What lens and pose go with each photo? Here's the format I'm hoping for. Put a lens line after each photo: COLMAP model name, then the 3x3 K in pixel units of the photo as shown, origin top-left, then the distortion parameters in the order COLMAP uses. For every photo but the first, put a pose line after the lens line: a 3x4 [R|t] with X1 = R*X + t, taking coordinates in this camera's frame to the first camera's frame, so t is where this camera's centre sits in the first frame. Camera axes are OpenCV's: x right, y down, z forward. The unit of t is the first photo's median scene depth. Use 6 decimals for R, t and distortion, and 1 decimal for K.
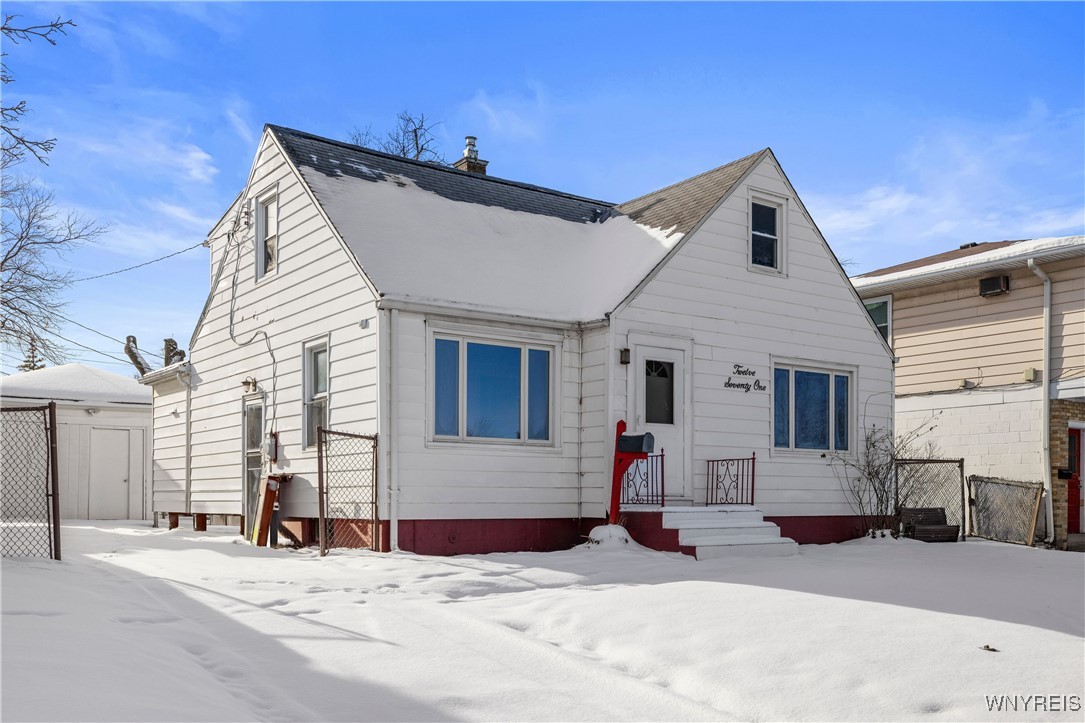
lens RADIAL K [[1052.0, 0, 543.1], [0, 1052.0, 361.5], [0, 0, 1]] dist [-0.069319, 0.000000]
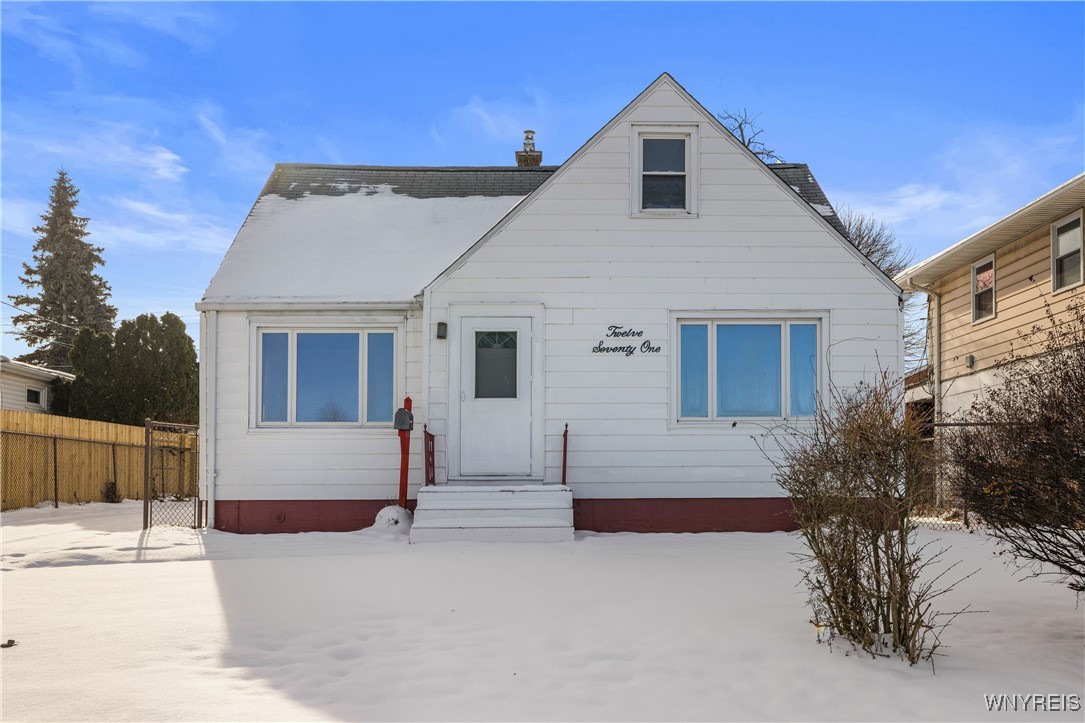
lens RADIAL K [[918.8, 0, 542.5], [0, 918.8, 359.4], [0, 0, 1]] dist [0.006013, 0.001593]
pose [[0.819542, -0.083286, -0.566935, 0.612228], [0.083459, 0.996180, -0.025700, 0.049278], [0.566909, -0.026254, 0.823362, 0.350026]]
